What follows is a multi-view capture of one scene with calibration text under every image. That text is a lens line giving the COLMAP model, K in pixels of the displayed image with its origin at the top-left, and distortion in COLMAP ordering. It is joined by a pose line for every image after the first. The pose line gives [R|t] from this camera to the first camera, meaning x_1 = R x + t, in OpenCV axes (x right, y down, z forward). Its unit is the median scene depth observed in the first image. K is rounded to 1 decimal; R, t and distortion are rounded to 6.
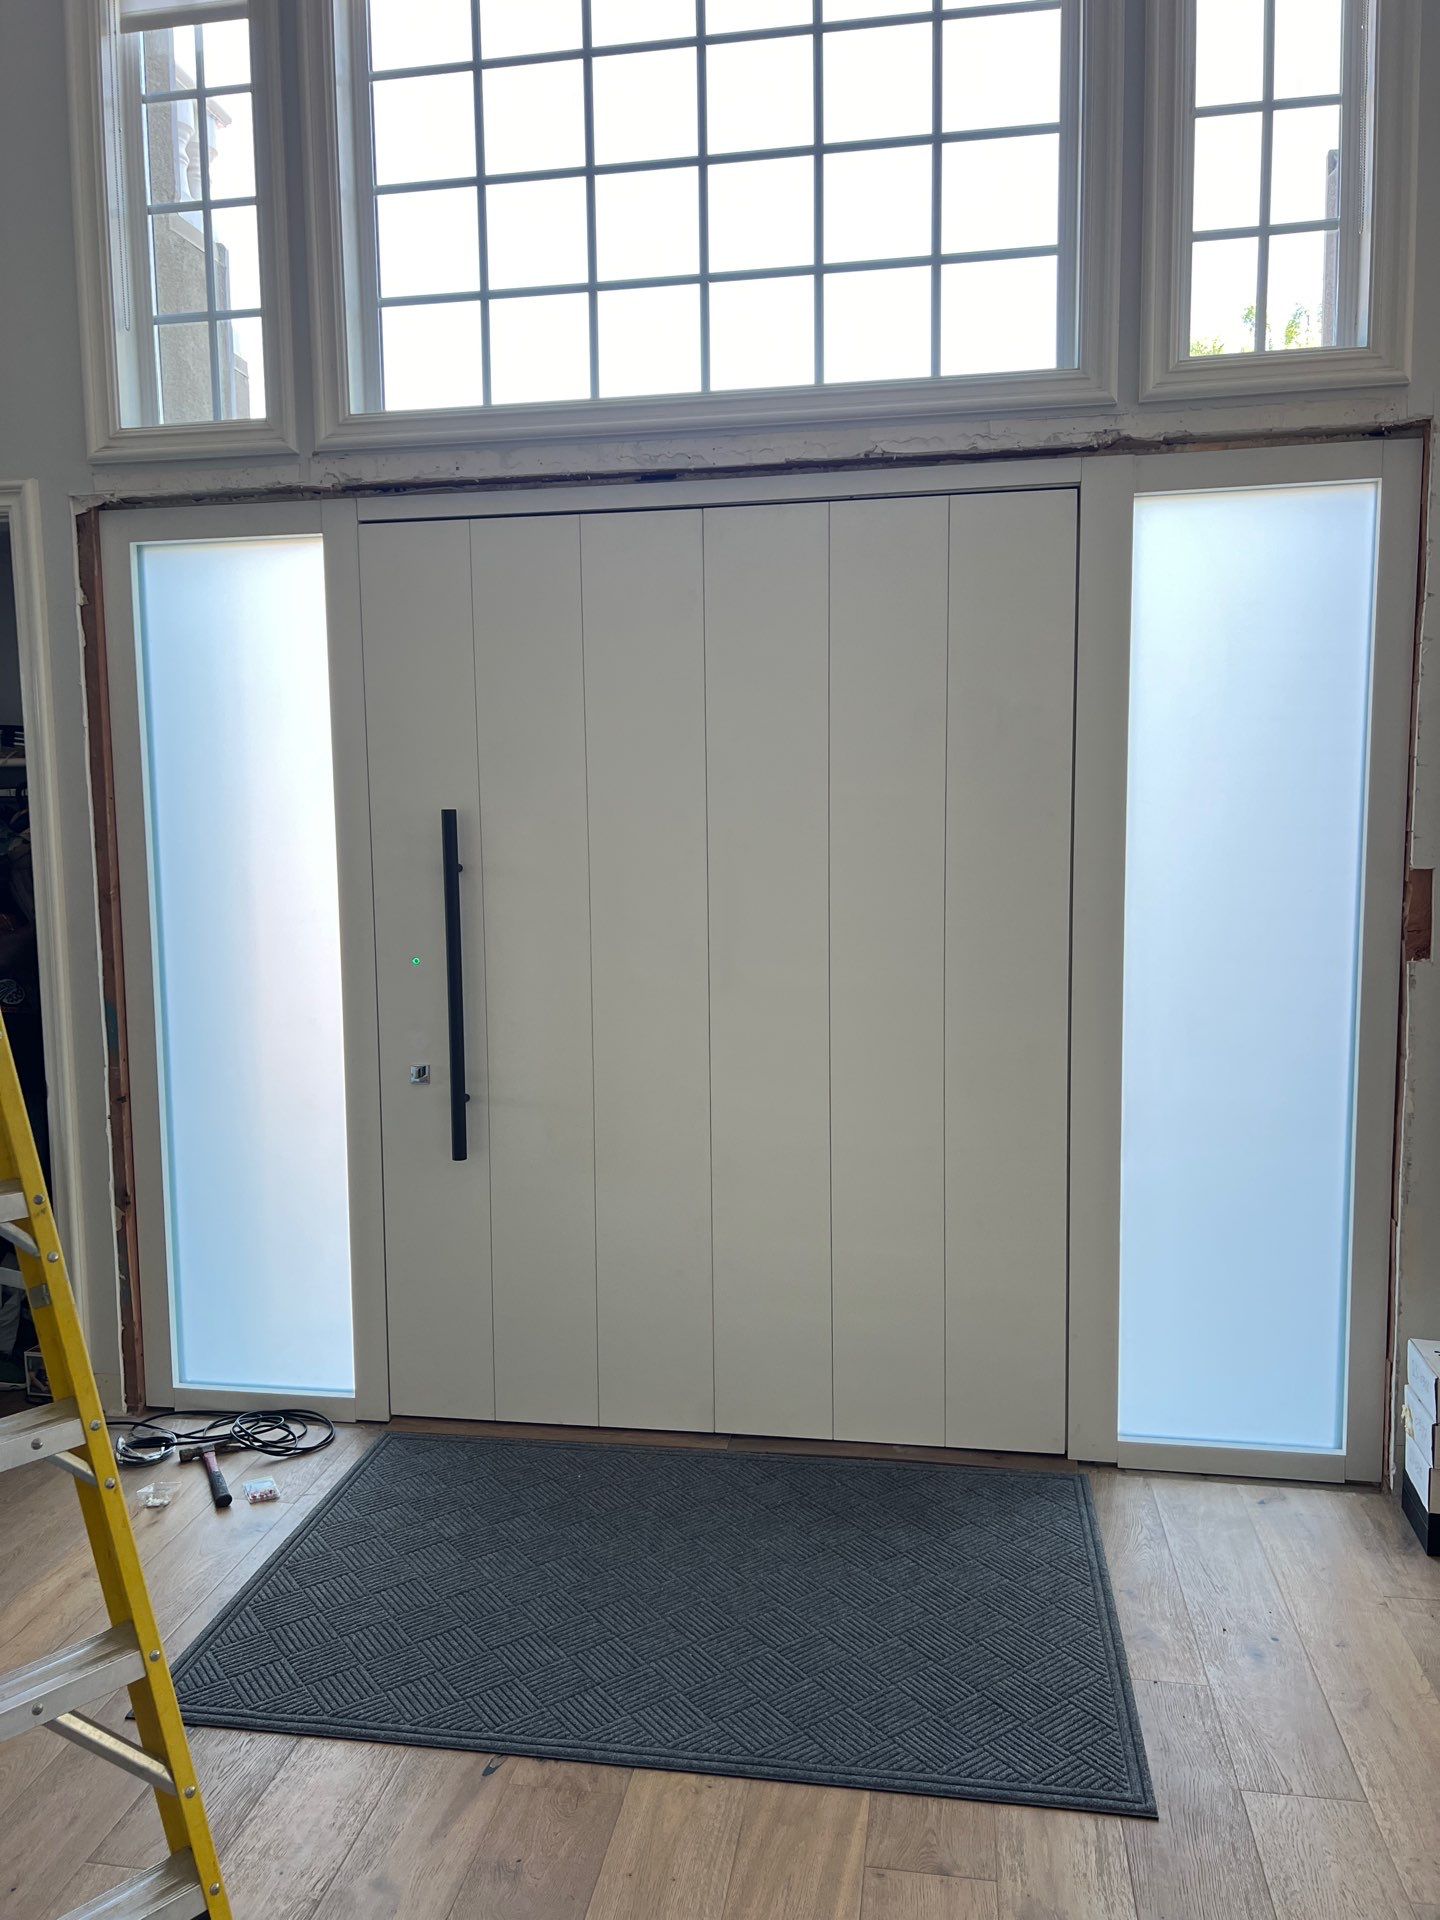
lens RADIAL K [[1463.3, 0, 694.0], [0, 1463.3, 927.3], [0, 0, 1]] dist [0.040450, -0.046624]
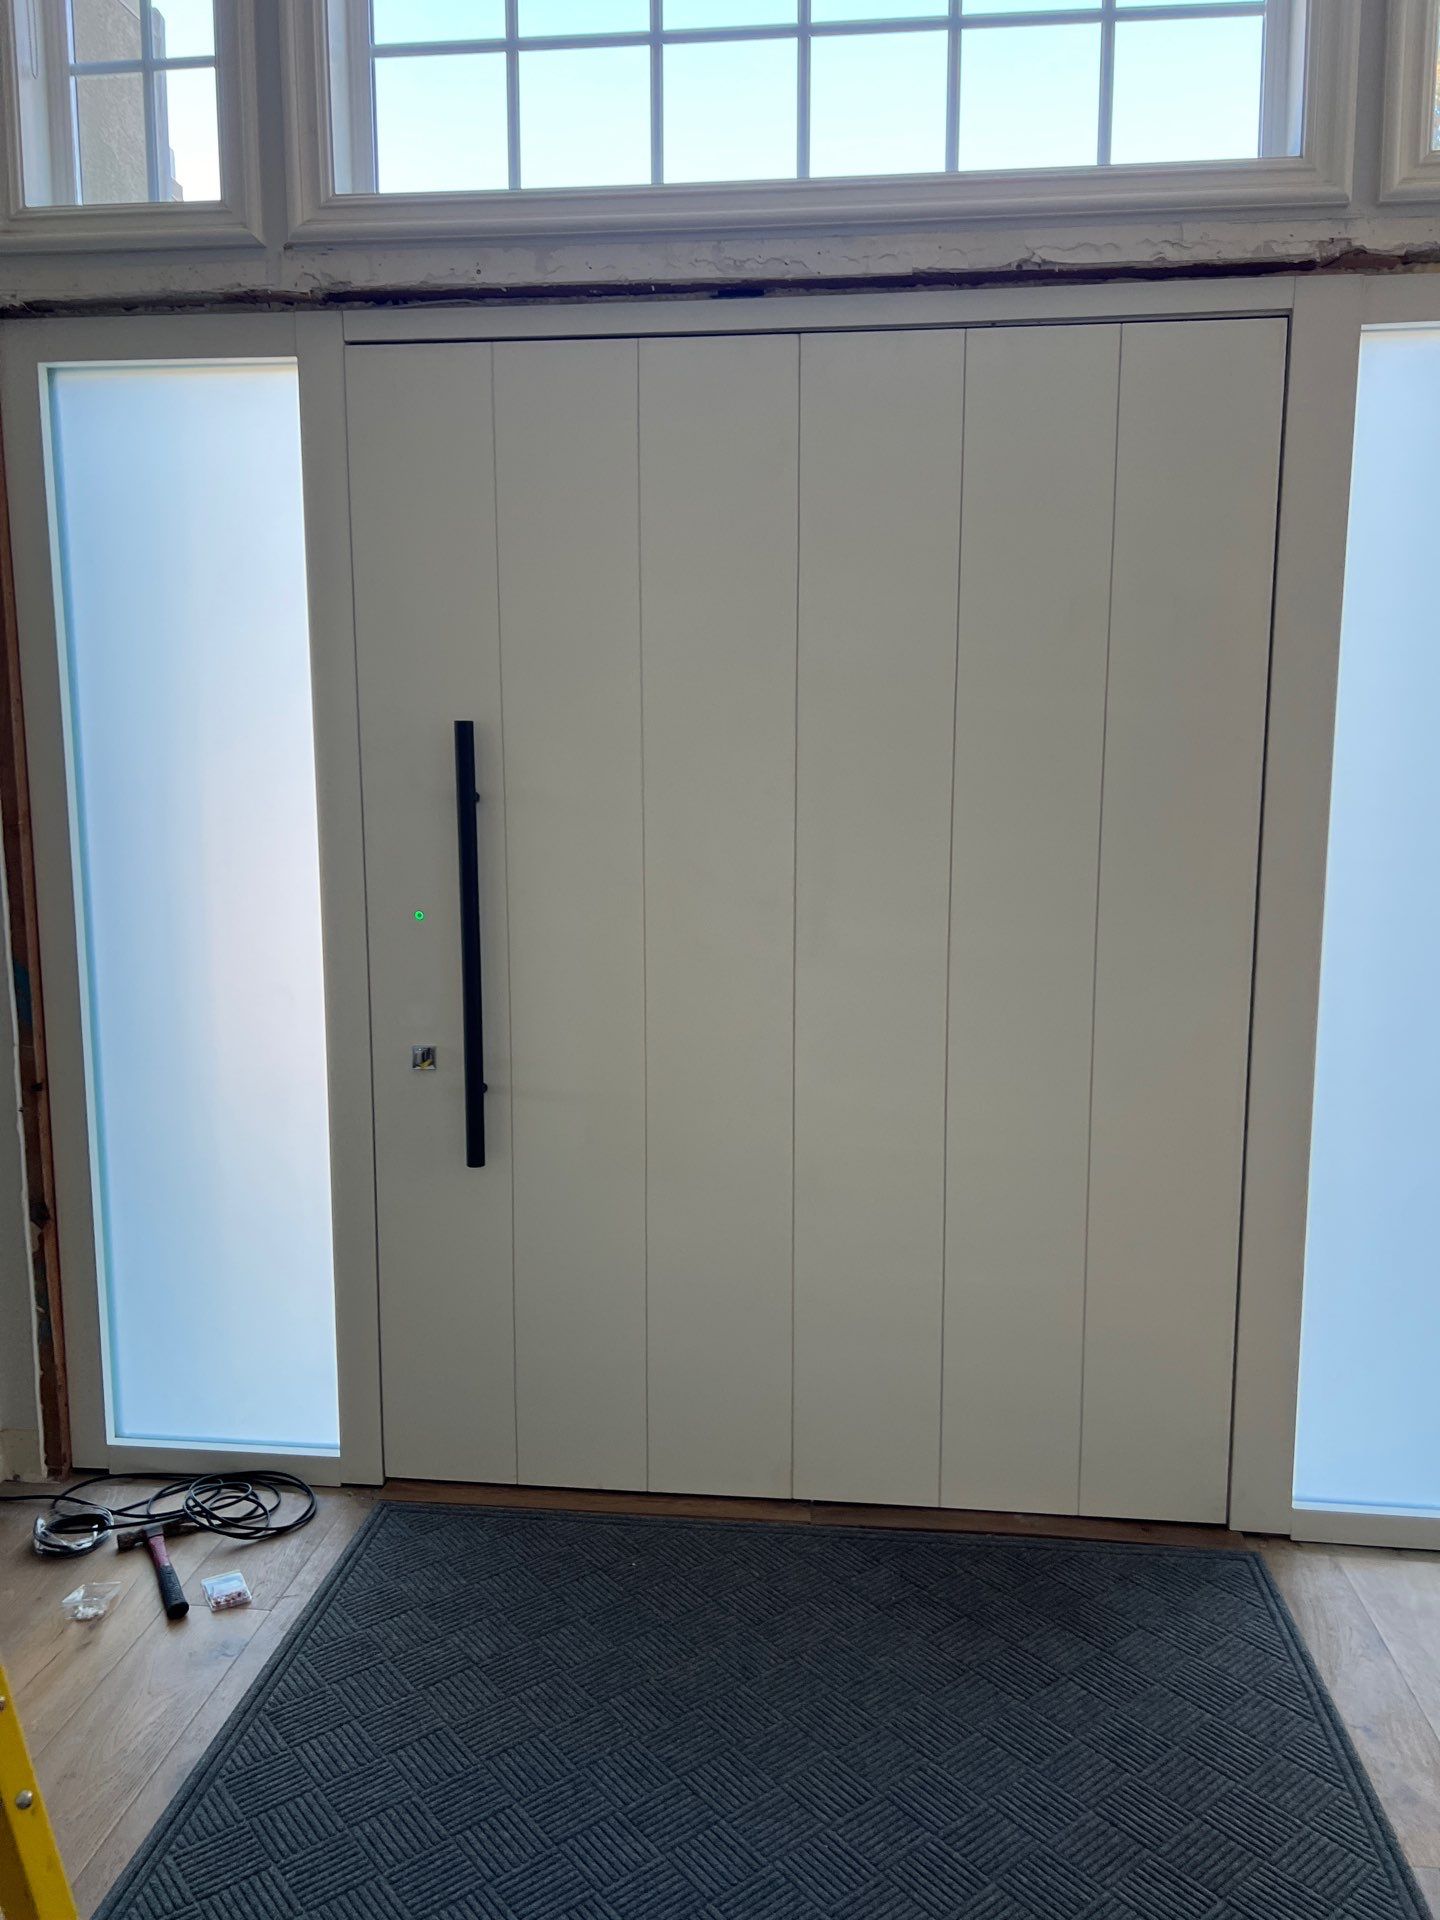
lens RADIAL K [[1463.3, 0, 725.8], [0, 1463.3, 949.6], [0, 0, 1]] dist [0.040450, -0.046624]
pose [[0.997709, 0.007606, 0.067219, -0.084172], [-0.010809, 0.998817, 0.047413, 0.002655], [-0.066779, -0.048031, 0.996611, 0.217953]]
